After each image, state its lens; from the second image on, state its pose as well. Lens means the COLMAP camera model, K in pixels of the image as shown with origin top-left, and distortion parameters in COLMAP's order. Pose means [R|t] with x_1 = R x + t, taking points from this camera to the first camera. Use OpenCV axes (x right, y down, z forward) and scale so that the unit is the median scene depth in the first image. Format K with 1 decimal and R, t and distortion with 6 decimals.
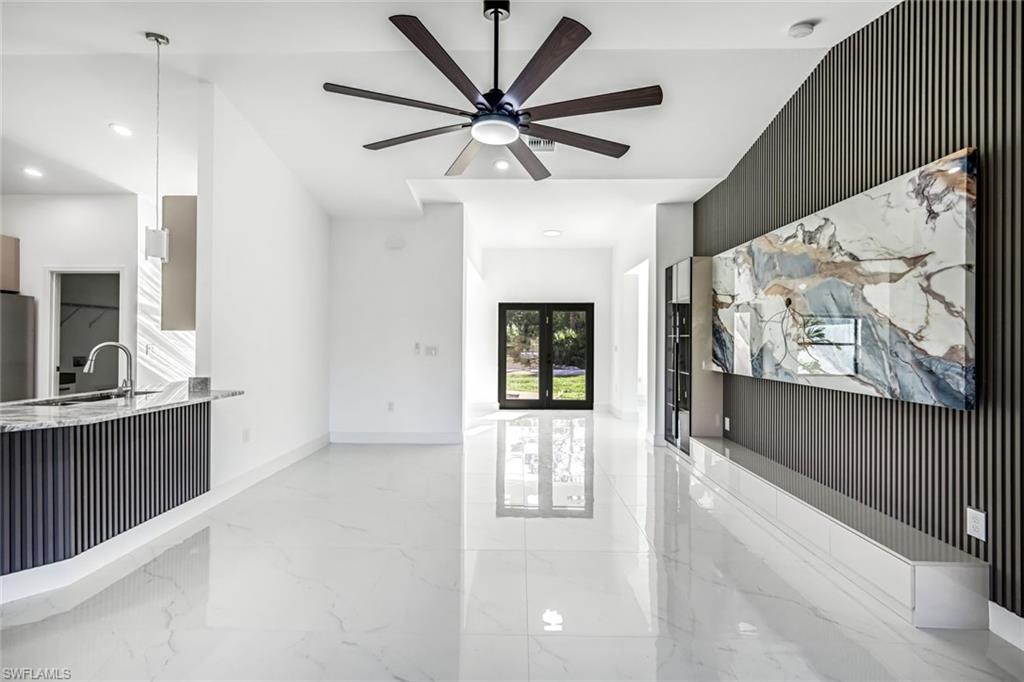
lens RADIAL K [[453.3, 0, 513.9], [0, 453.3, 337.2], [0, 0, 1]] dist [0.007715, -0.000539]
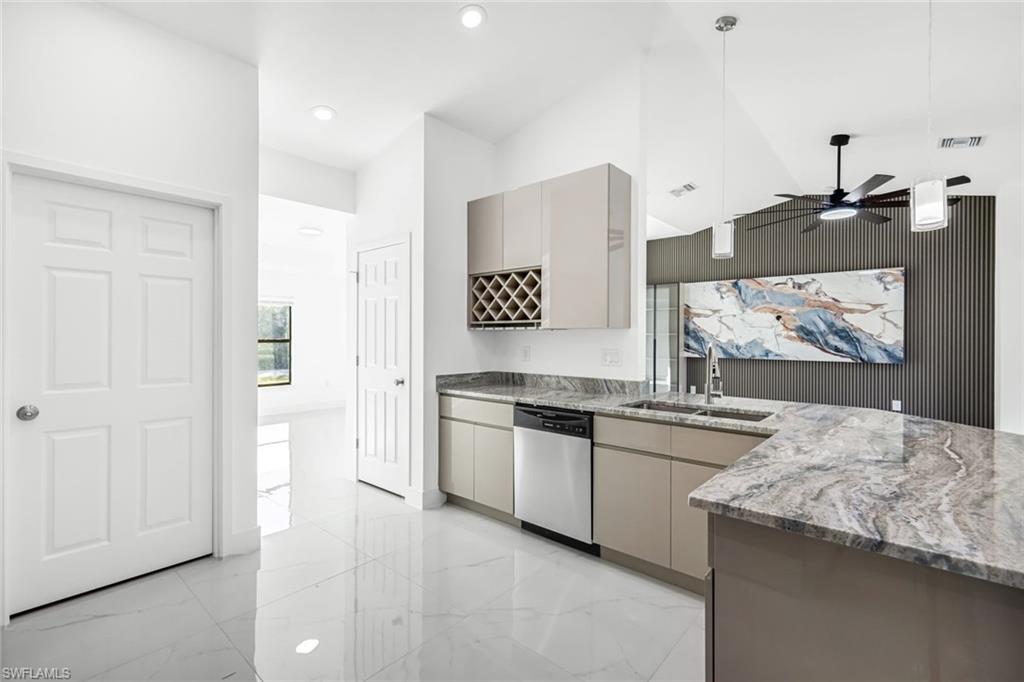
lens RADIAL K [[453.3, 0, 517.7], [0, 453.3, 337.0], [0, 0, 1]] dist [0.007715, -0.000539]
pose [[0.639630, -0.003327, 0.768676, -1.492104], [-0.004782, 0.999954, 0.008307, -0.006245], [-0.768668, -0.008989, 0.639584, 0.598111]]
